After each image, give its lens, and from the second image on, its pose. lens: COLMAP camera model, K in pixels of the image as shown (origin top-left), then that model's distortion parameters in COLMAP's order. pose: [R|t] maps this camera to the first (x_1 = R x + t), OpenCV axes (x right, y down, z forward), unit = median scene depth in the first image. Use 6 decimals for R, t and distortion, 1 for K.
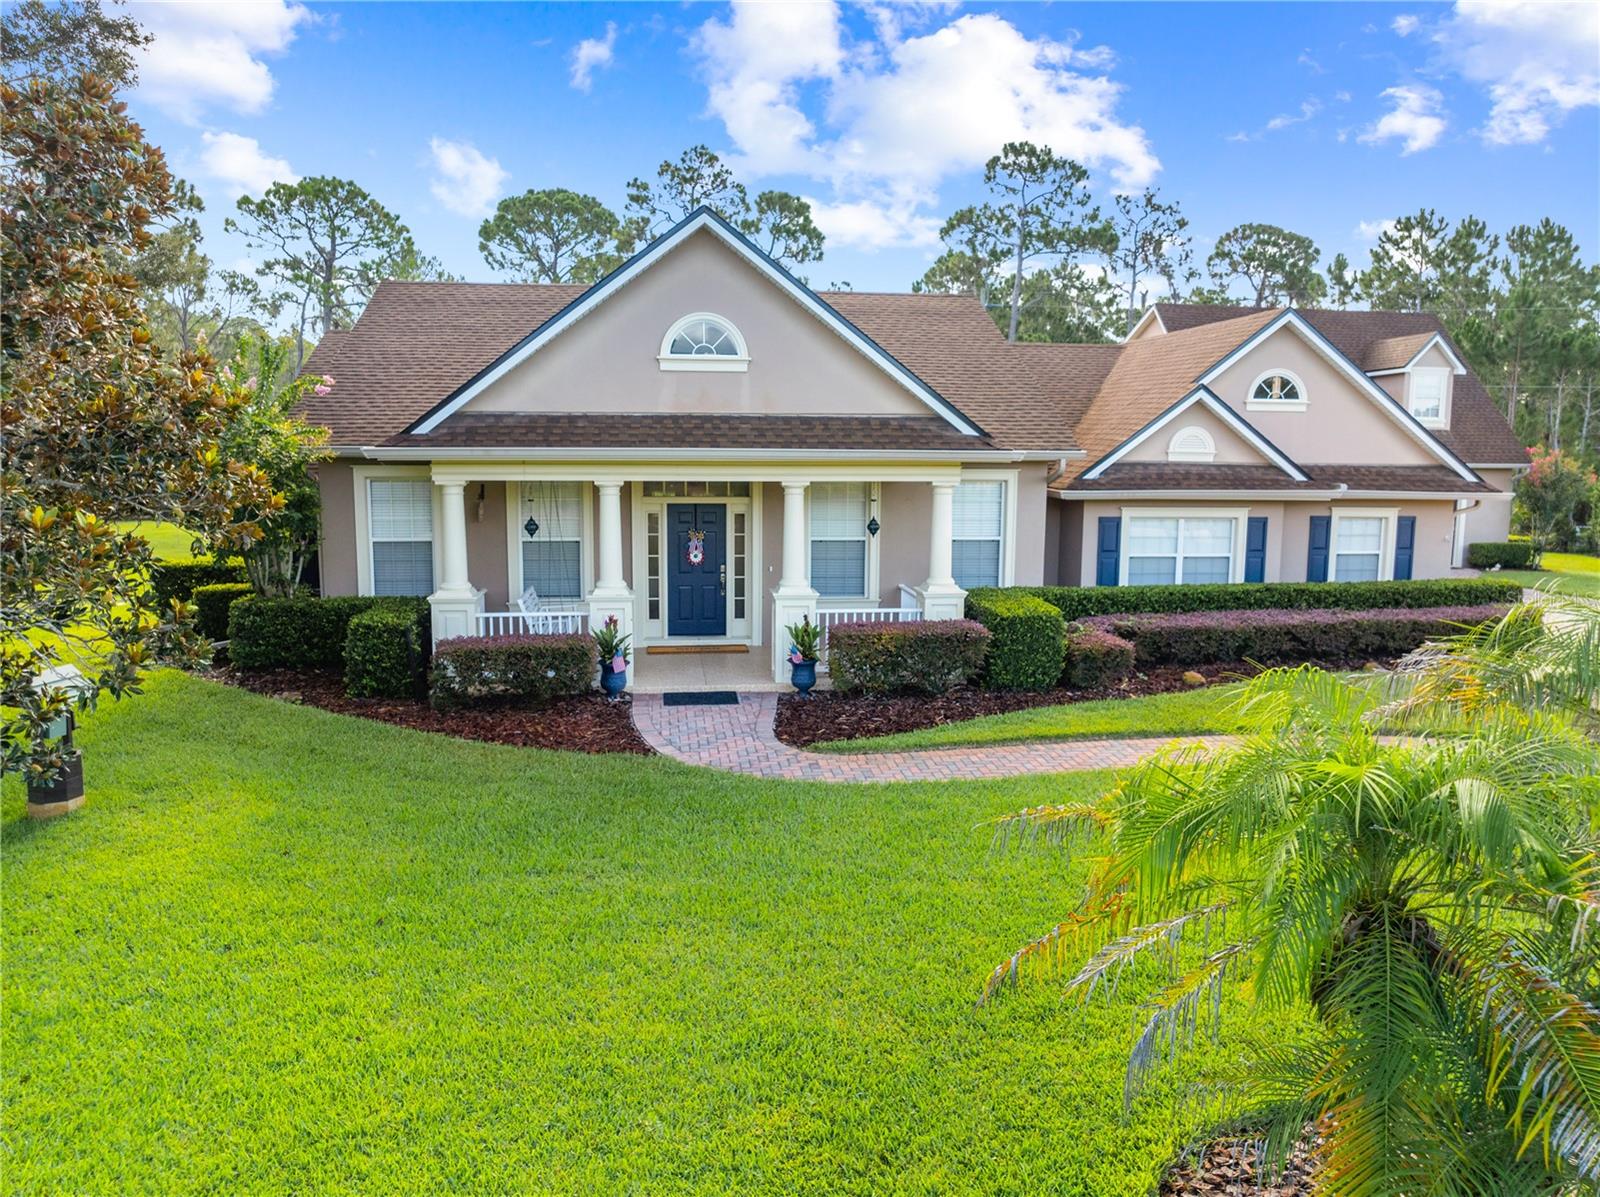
lens RADIAL K [[1136.5, 0, 808.7], [0, 1136.5, 596.4], [0, 0, 1]] dist [-0.033644, 0.000326]
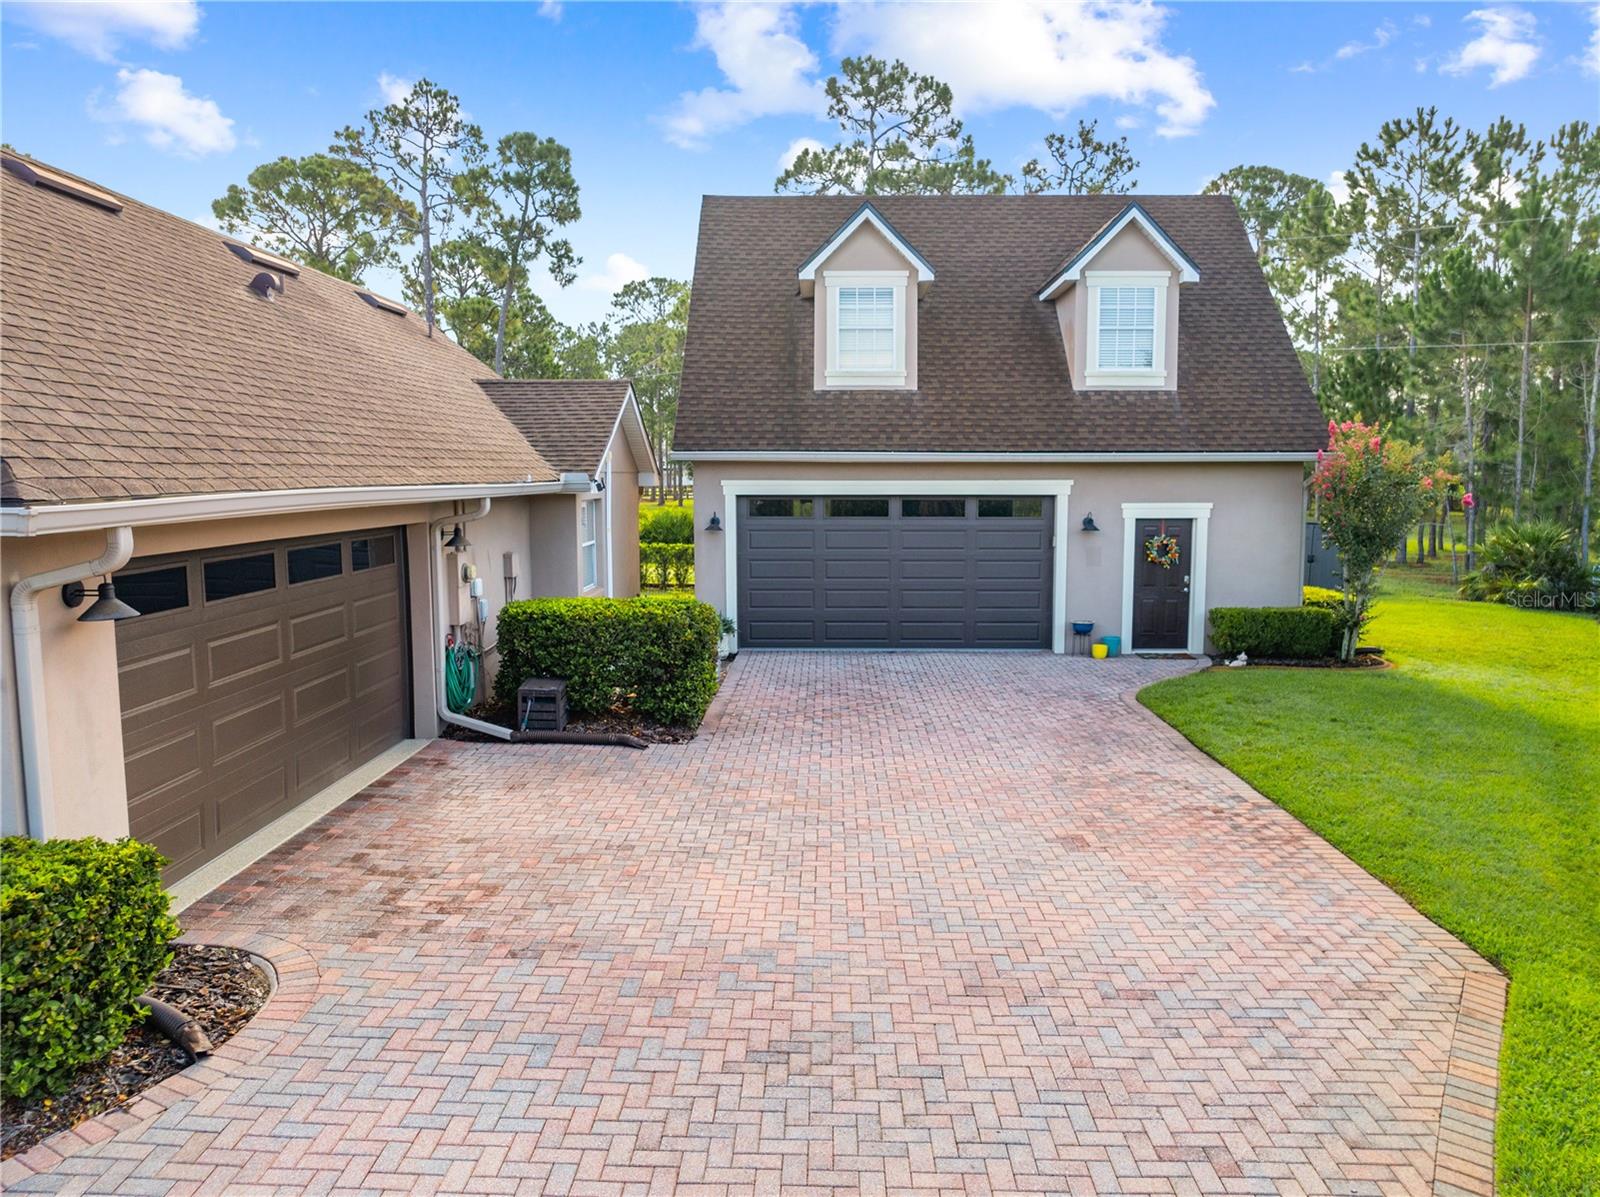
lens RADIAL K [[1131.2, 0, 811.3], [0, 1131.2, 592.7], [0, 0, 1]] dist [-0.049917, 0.029130]
pose [[0.988961, 0.005345, -0.148081, 0.812958], [-0.009033, 0.999665, -0.024249, -0.068024], [0.147902, 0.025319, 0.988678, 0.778972]]
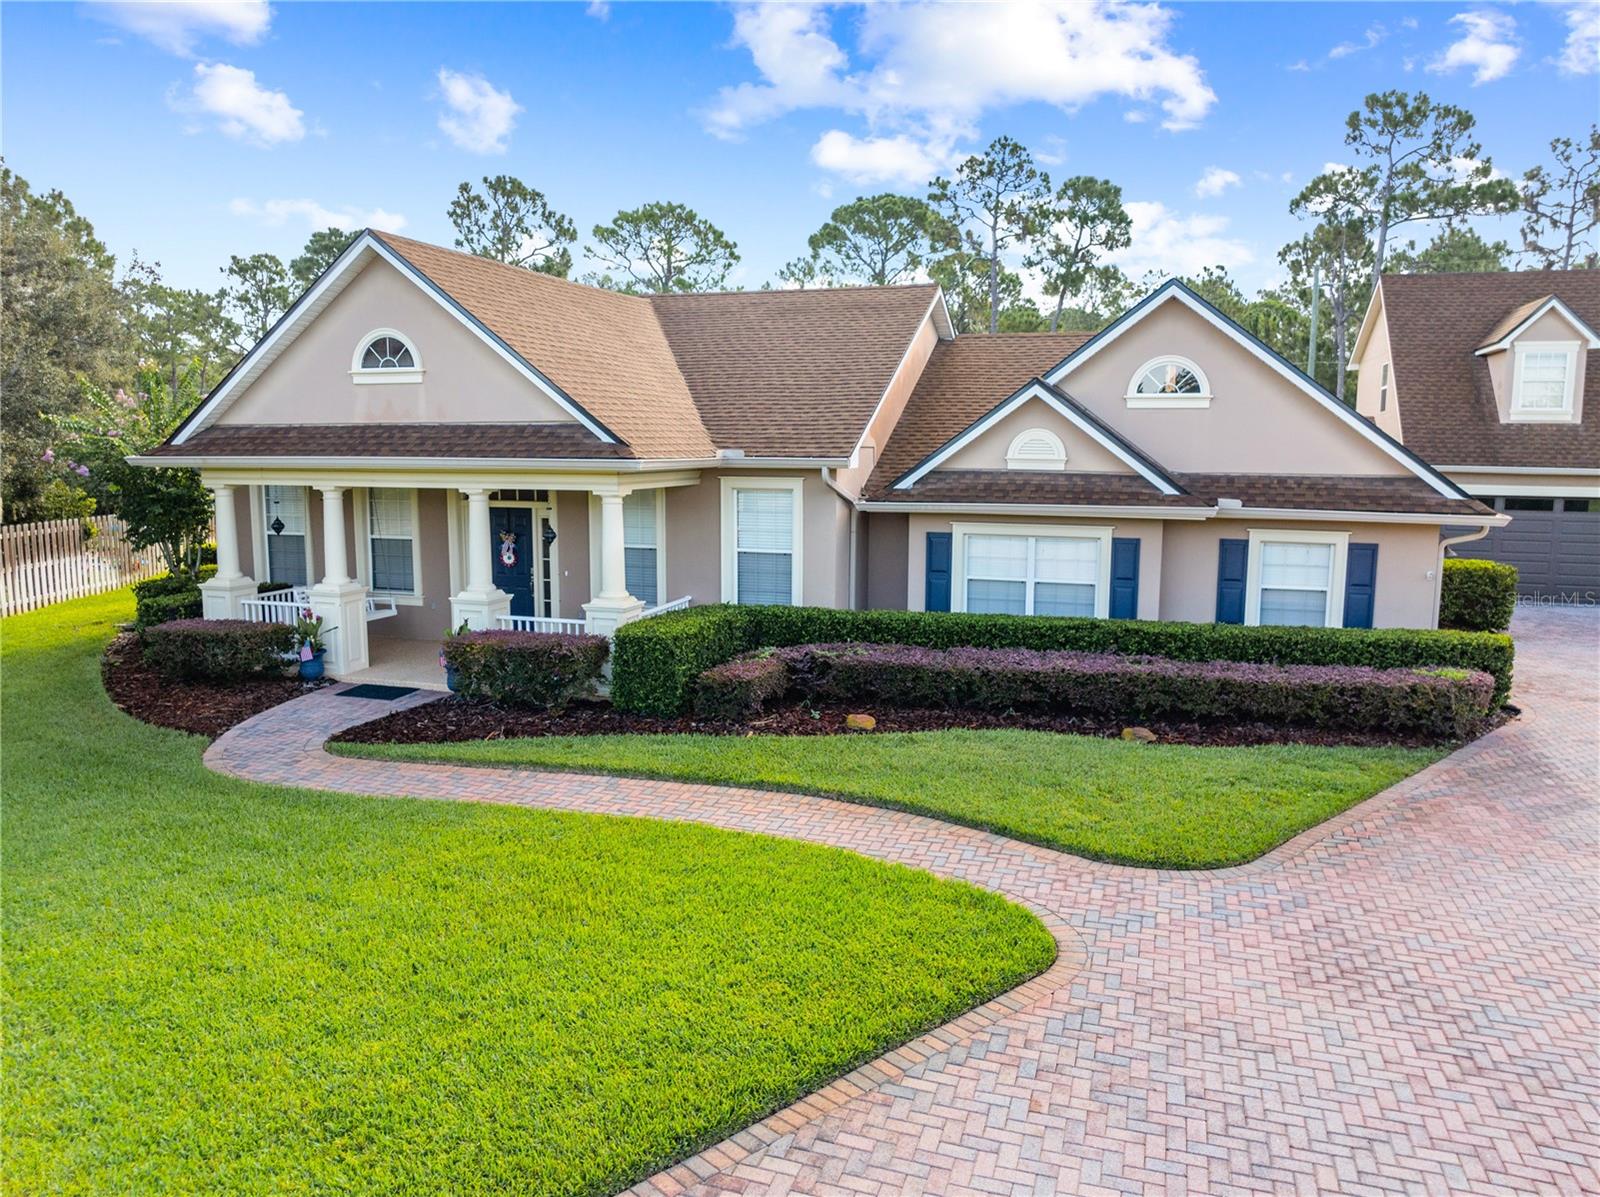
lens RADIAL K [[1139.2, 0, 814.1], [0, 1139.2, 592.7], [0, 0, 1]] dist [-0.059462, 0.045739]
pose [[0.905909, 0.053067, -0.420135, 0.520259], [-0.053288, 0.998516, 0.011220, -0.026736], [0.420107, 0.012224, 0.907392, 0.155194]]
